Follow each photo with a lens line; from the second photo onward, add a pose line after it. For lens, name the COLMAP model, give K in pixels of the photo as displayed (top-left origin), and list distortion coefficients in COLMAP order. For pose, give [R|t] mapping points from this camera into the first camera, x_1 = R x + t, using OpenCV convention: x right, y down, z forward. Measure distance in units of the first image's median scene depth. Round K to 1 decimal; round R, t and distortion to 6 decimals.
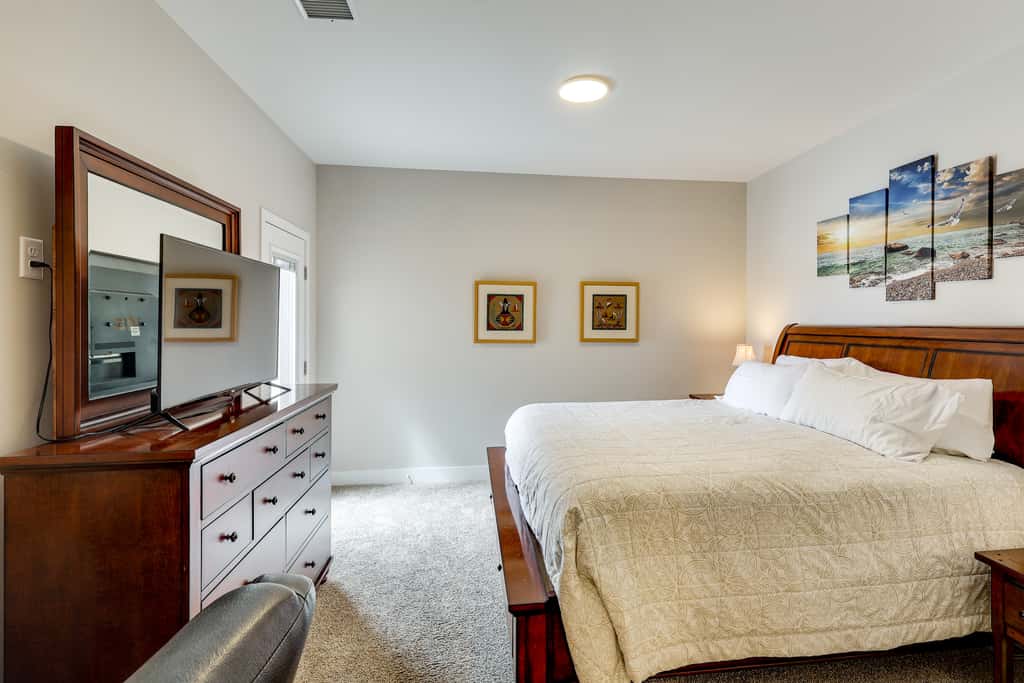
lens RADIAL K [[499.5, 0, 532.5], [0, 499.5, 337.5], [0, 0, 1]] dist [0.001341, 0.000523]
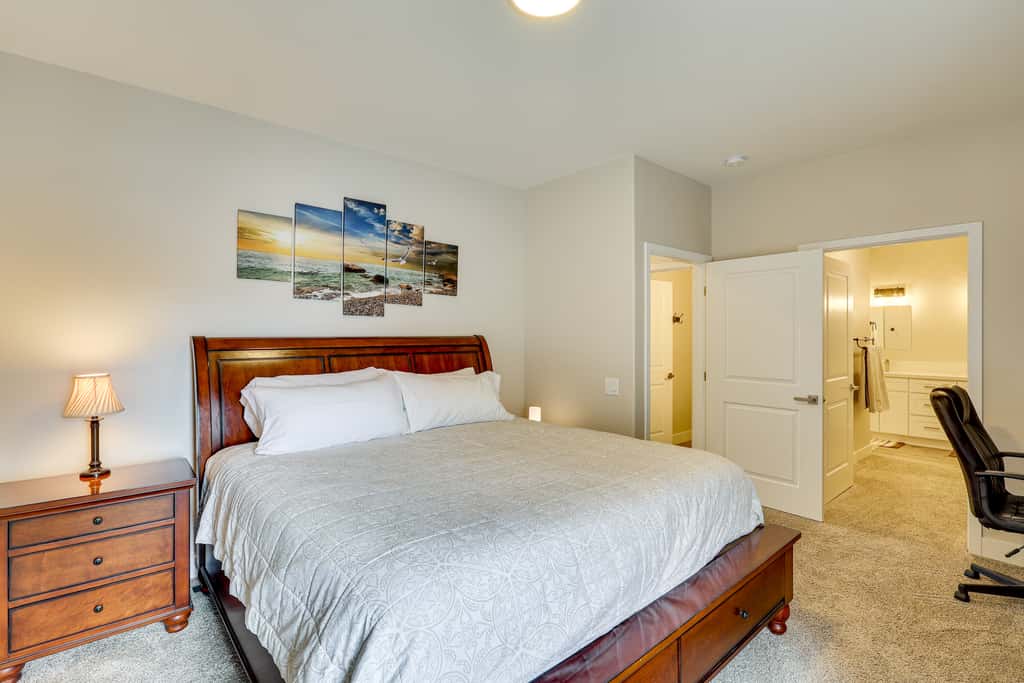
lens RADIAL K [[481.0, 0, 511.8], [0, 481.0, 338.8], [0, 0, 1]] dist [0.000397, -0.000303]
pose [[-0.557718, -0.008272, 0.829990, -0.351056], [0.026643, 0.999257, 0.027861, -0.037327], [-0.829603, 0.037652, -0.557083, 1.199057]]
